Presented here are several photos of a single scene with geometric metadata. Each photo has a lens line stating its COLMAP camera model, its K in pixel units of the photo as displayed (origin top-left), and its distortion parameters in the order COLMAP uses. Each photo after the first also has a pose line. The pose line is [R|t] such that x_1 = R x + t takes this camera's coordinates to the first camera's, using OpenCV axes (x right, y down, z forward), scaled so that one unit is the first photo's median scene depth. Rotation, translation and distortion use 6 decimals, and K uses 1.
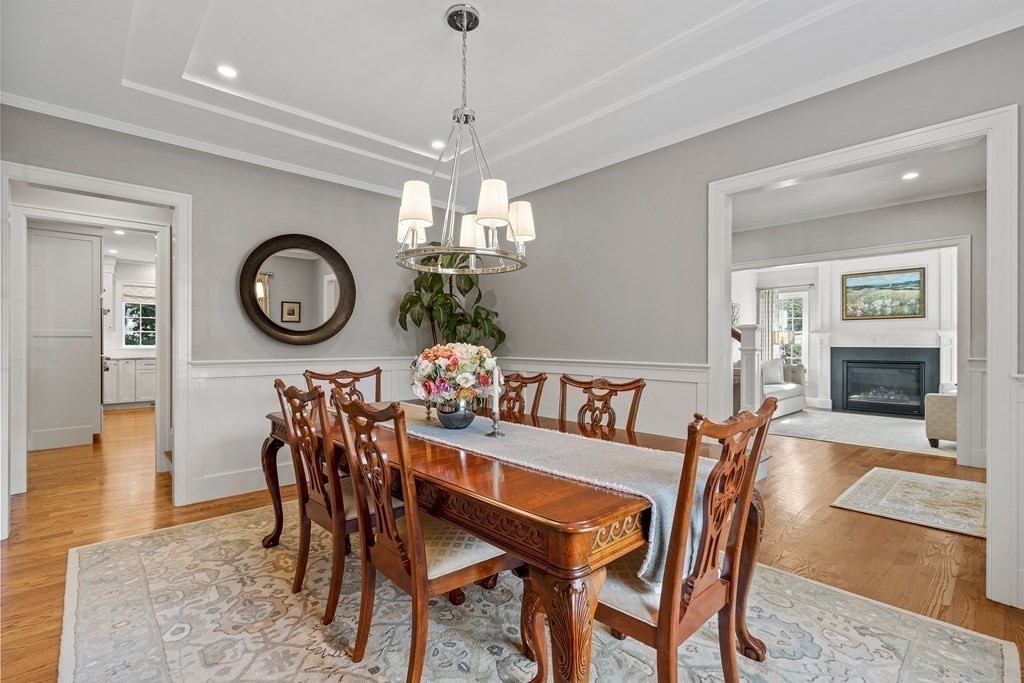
lens RADIAL K [[467.0, 0, 511.7], [0, 467.0, 341.7], [0, 0, 1]] dist [-0.000262, 0.000318]
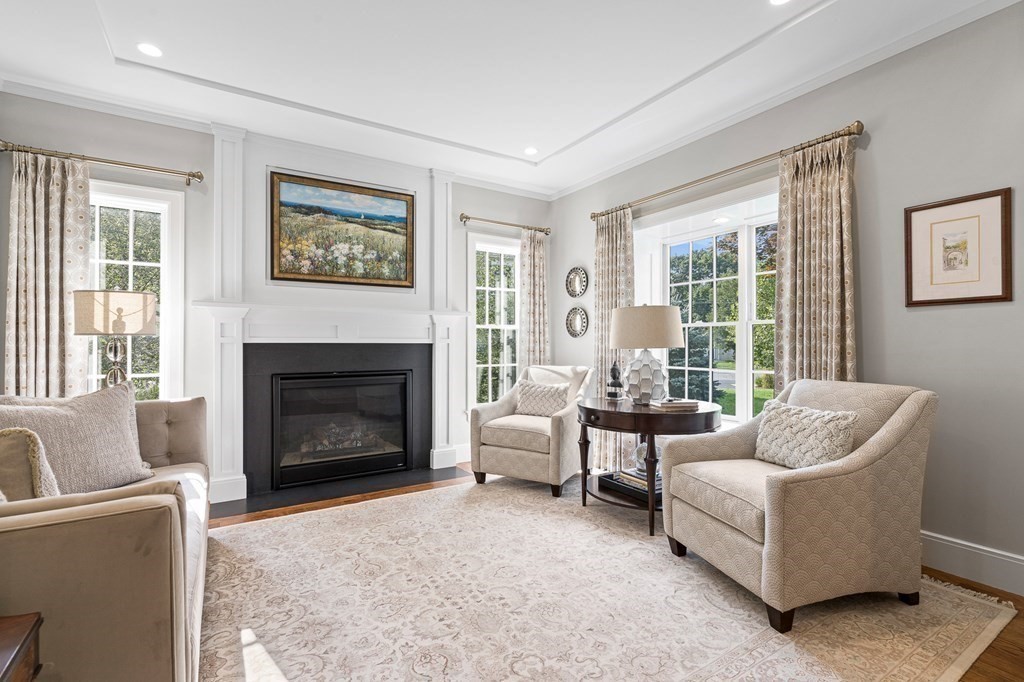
lens RADIAL K [[467.0, 0, 511.1], [0, 467.0, 335.6], [0, 0, 1]] dist [-0.000262, 0.000318]
pose [[0.172661, 0.009786, 0.984933, 0.348523], [-0.005868, 0.999943, -0.008906, 0.007645], [-0.984964, -0.004242, 0.172708, 0.748058]]
